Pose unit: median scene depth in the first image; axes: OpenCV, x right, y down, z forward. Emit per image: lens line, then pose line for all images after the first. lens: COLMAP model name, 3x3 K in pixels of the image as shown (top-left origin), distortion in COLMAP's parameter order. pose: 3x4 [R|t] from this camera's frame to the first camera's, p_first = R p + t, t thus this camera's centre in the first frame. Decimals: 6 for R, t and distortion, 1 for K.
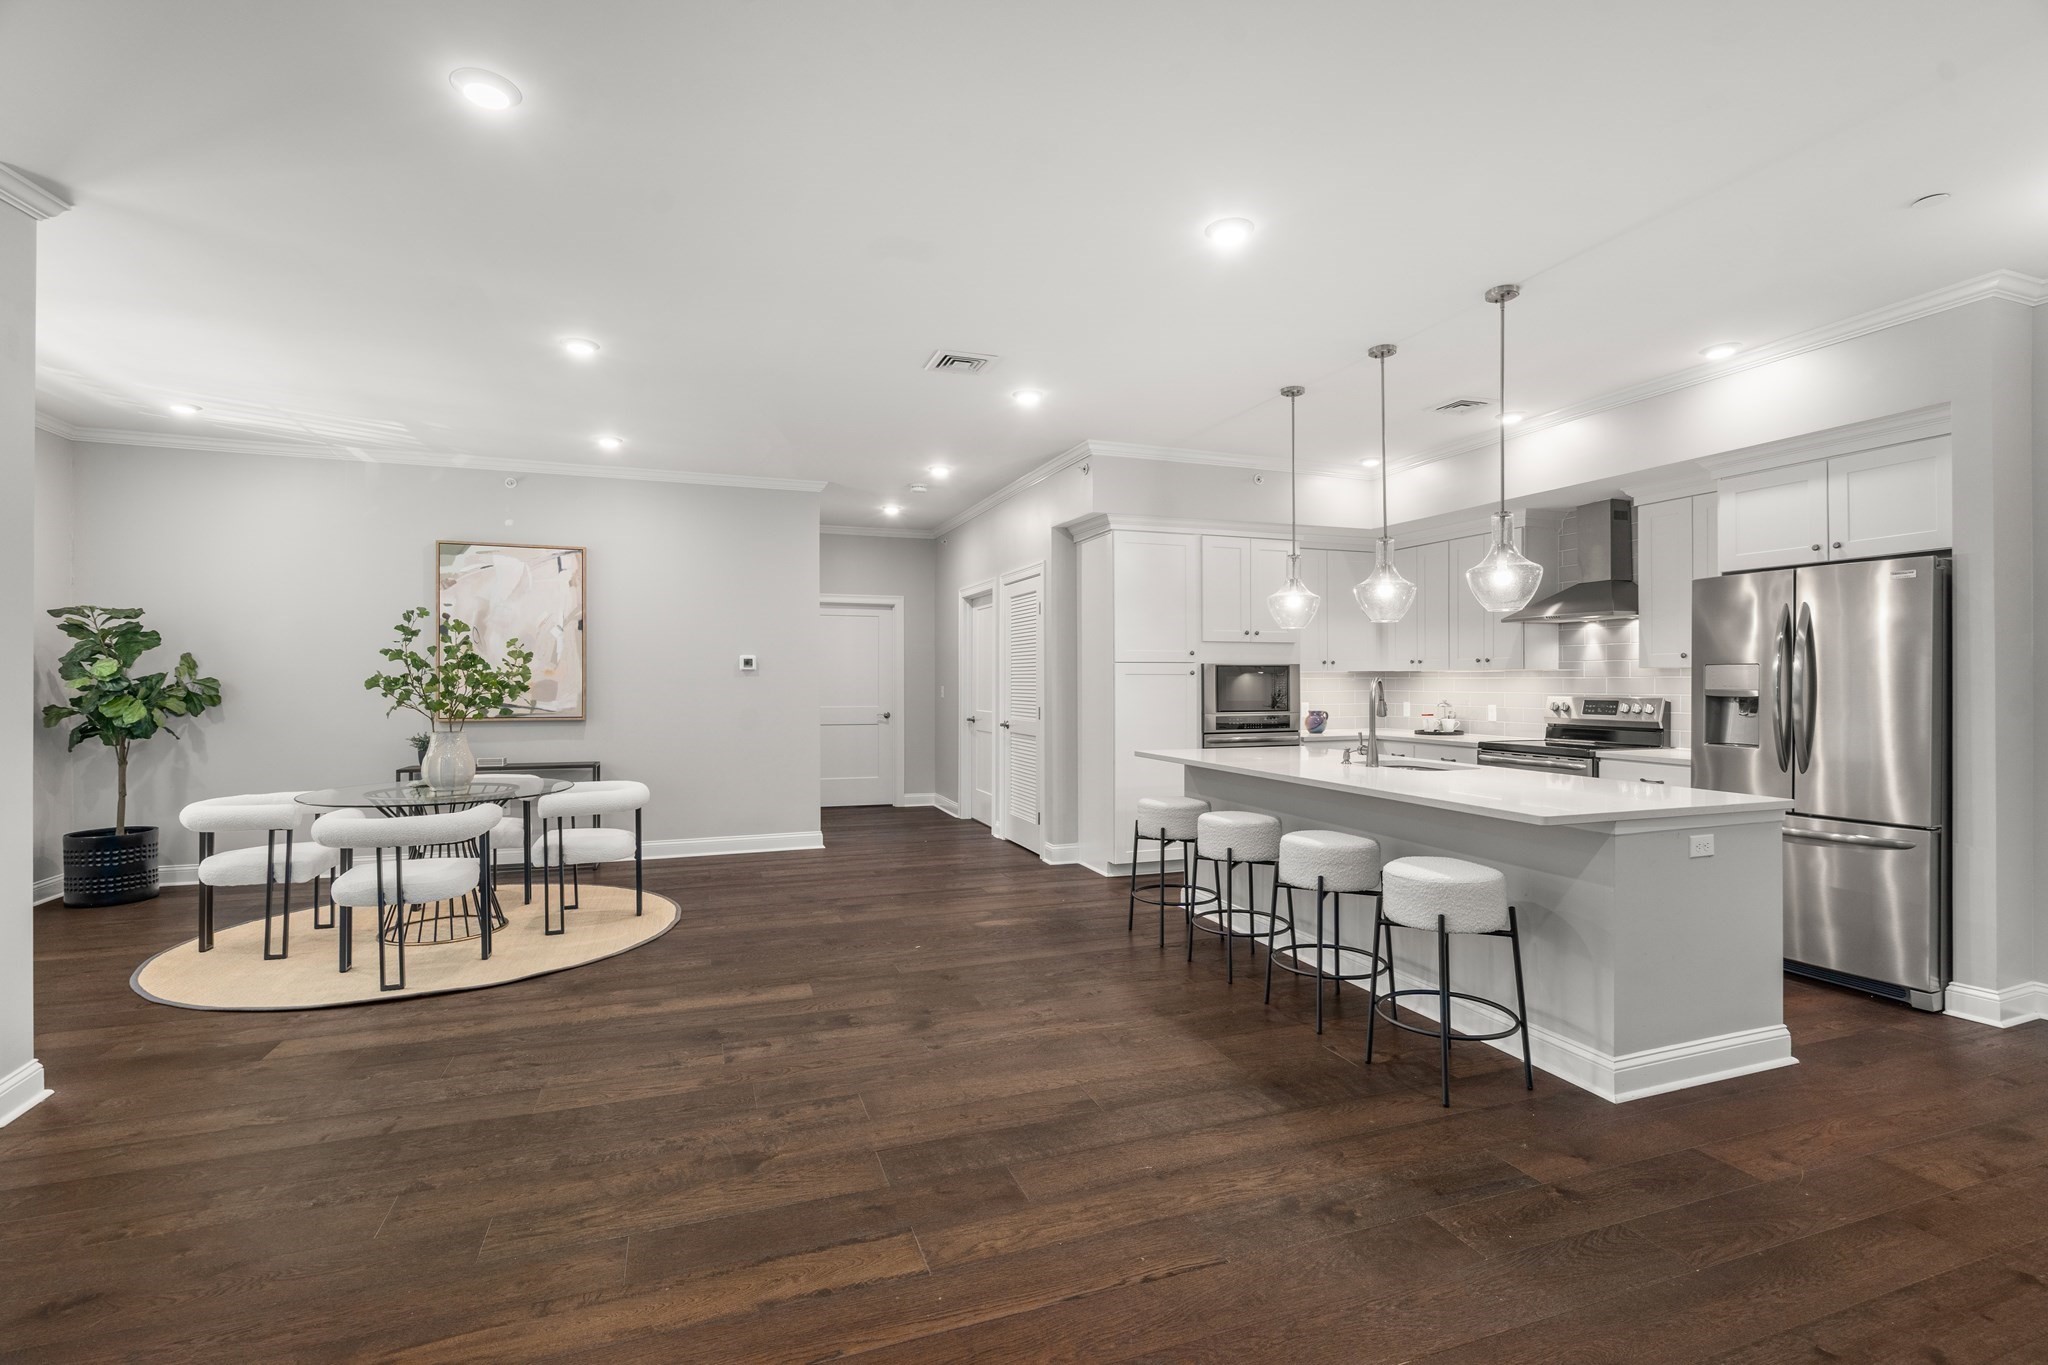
lens RADIAL K [[932.6, 0, 1029.2], [0, 932.6, 679.5], [0, 0, 1]] dist [-0.000164, 0.000371]
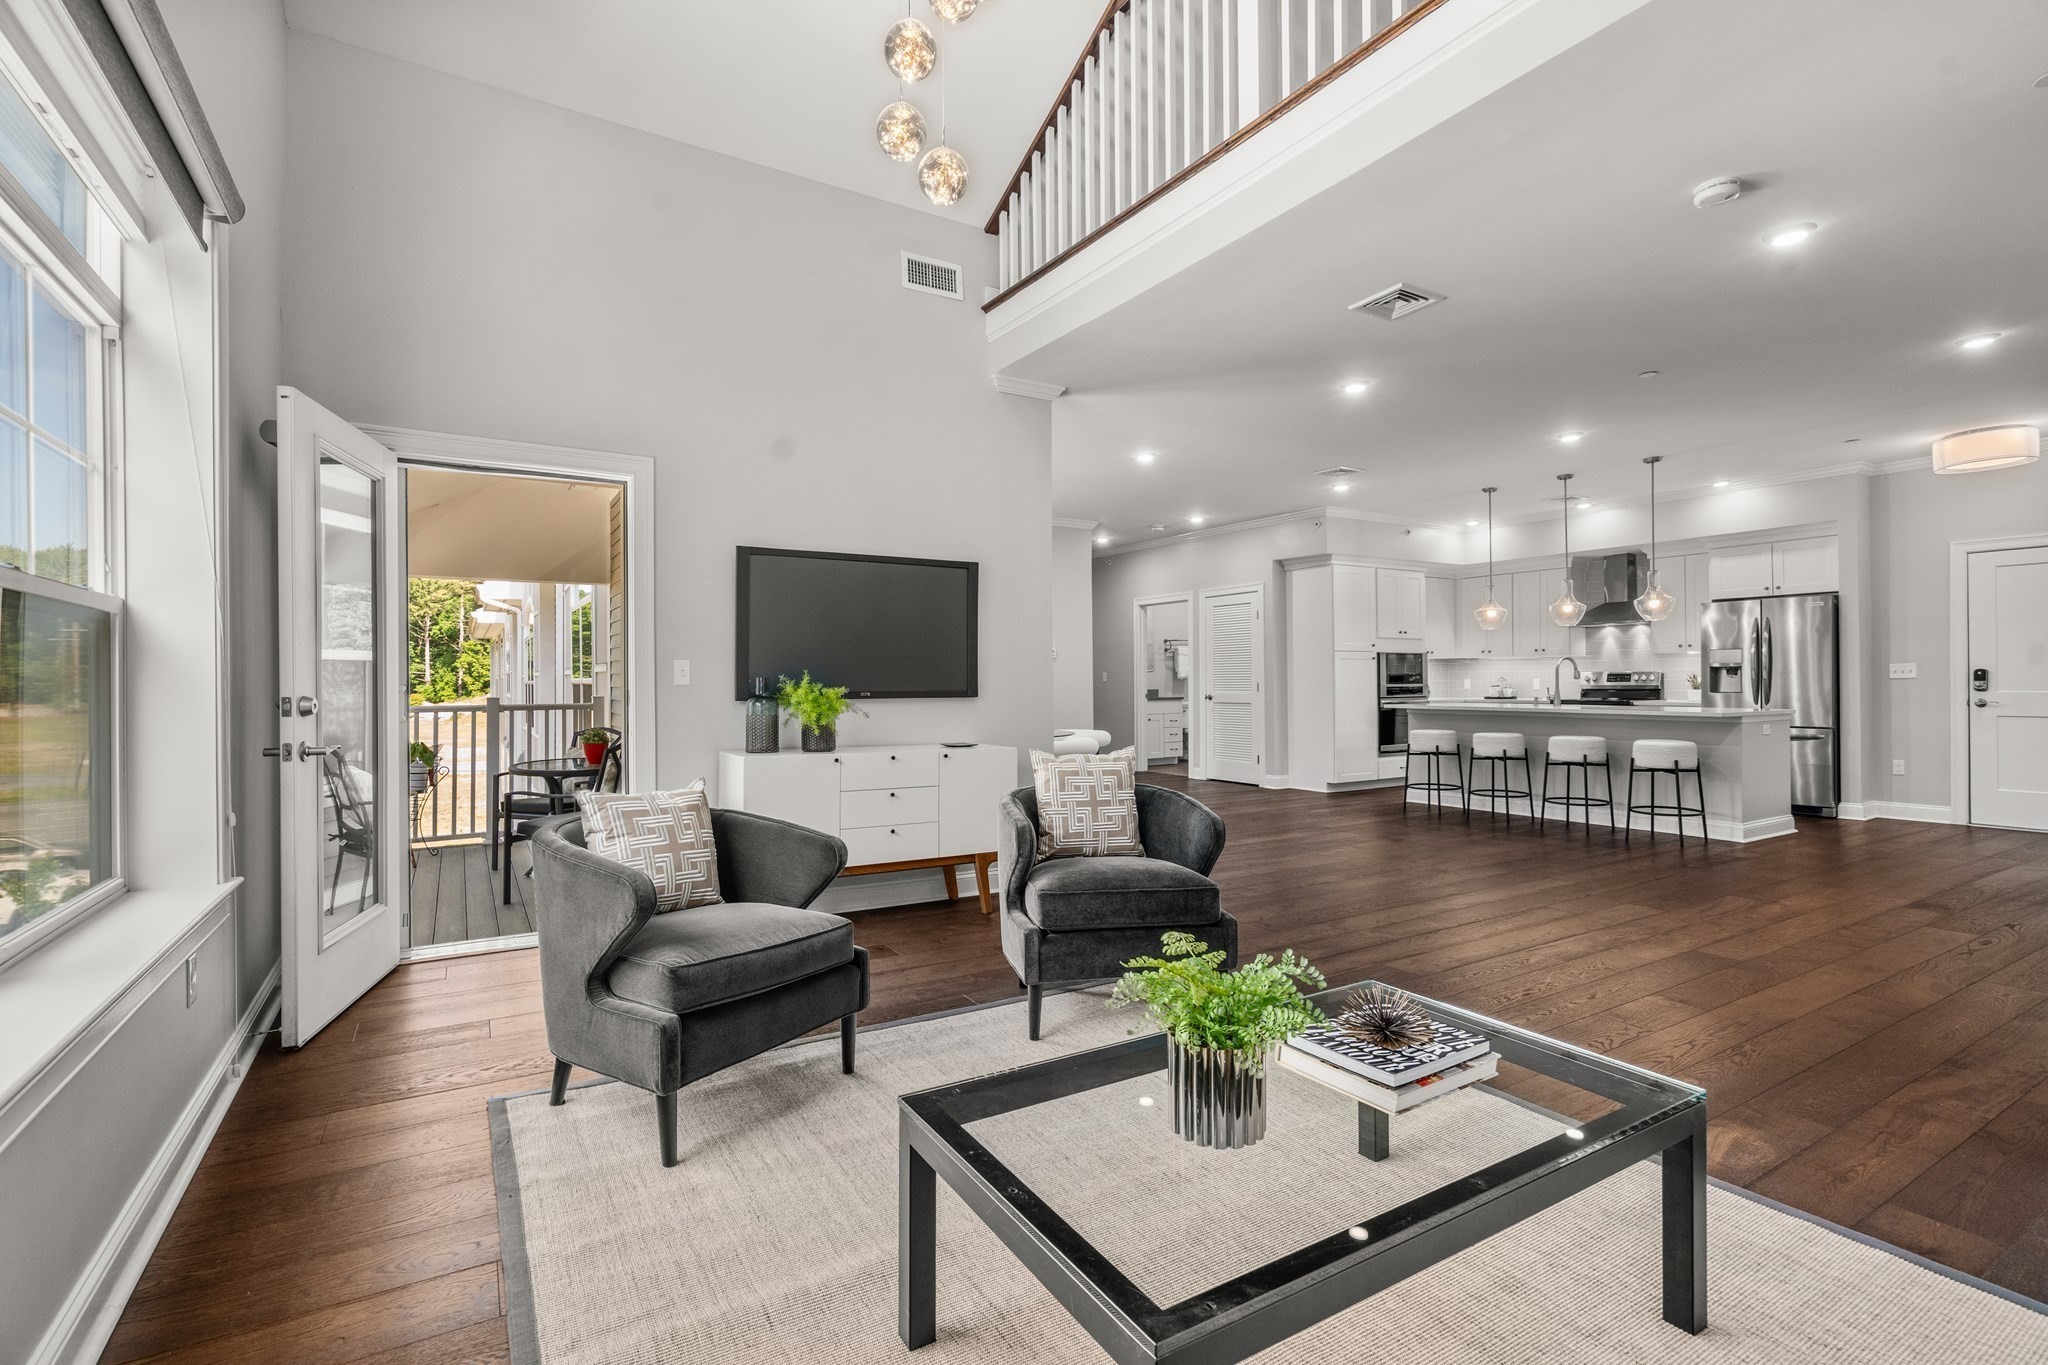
lens RADIAL K [[932.6, 0, 1029.2], [0, 932.6, 679.5], [0, 0, 1]] dist [-0.000164, 0.000371]
pose [[0.980537, -0.005808, 0.196248, -1.126642], [0.006090, 0.999981, -0.000832, 0.042387], [-0.196240, 0.002011, 0.980554, -0.644937]]
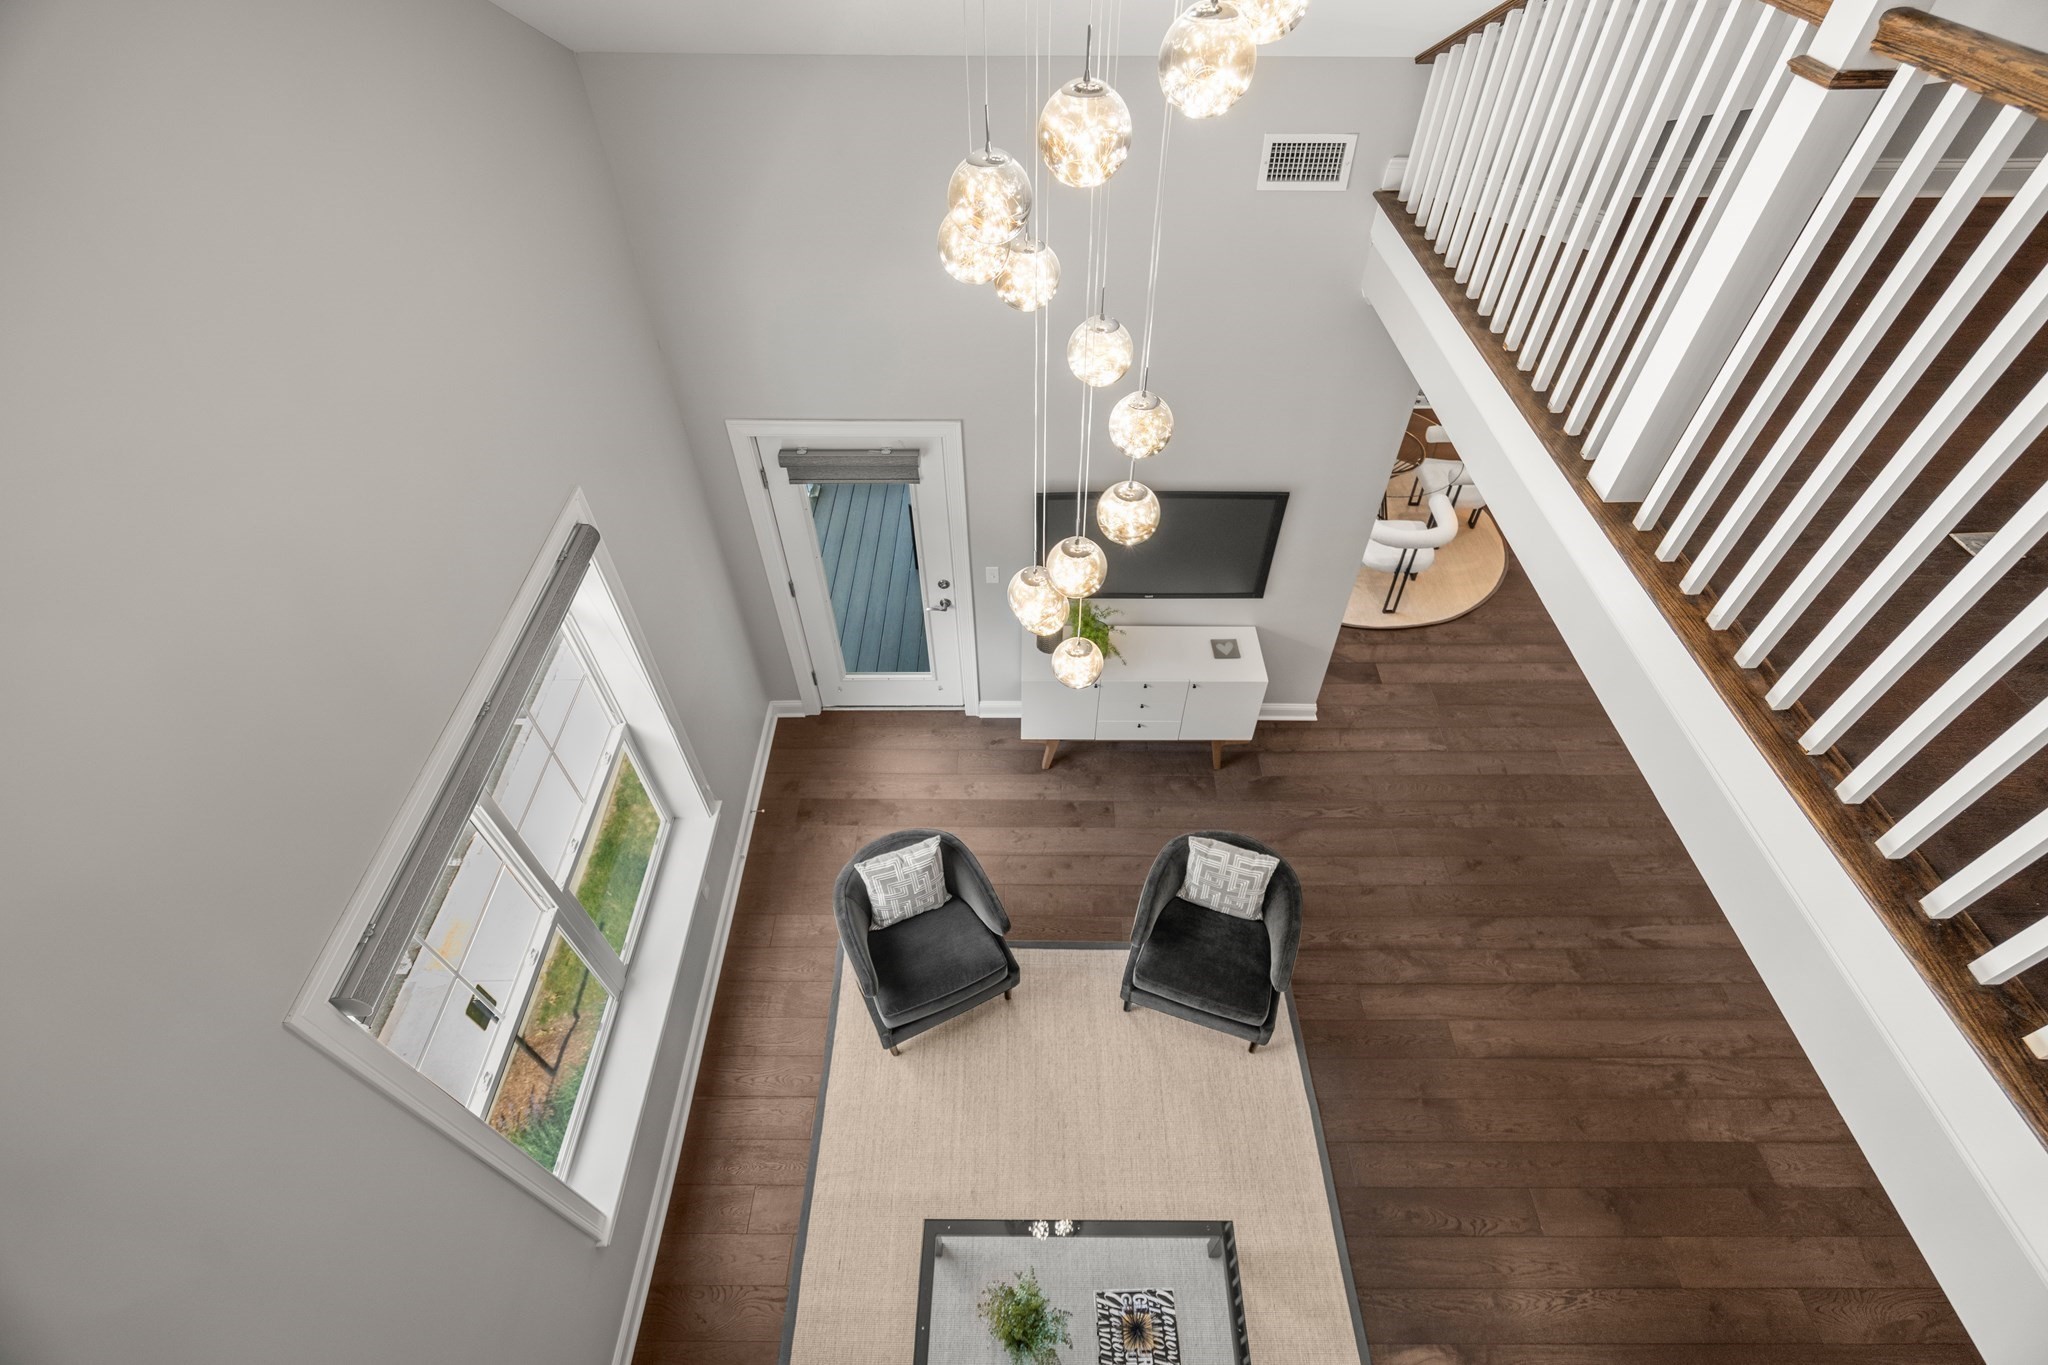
lens RADIAL K [[932.6, 0, 1029.2], [0, 932.6, 679.5], [0, 0, 1]] dist [-0.000164, 0.000371]
pose [[0.941568, 0.248096, -0.227813, -0.917464], [0.000333, 0.675672, 0.737203, -0.876353], [0.336824, -0.694202, 0.636108, -0.406776]]
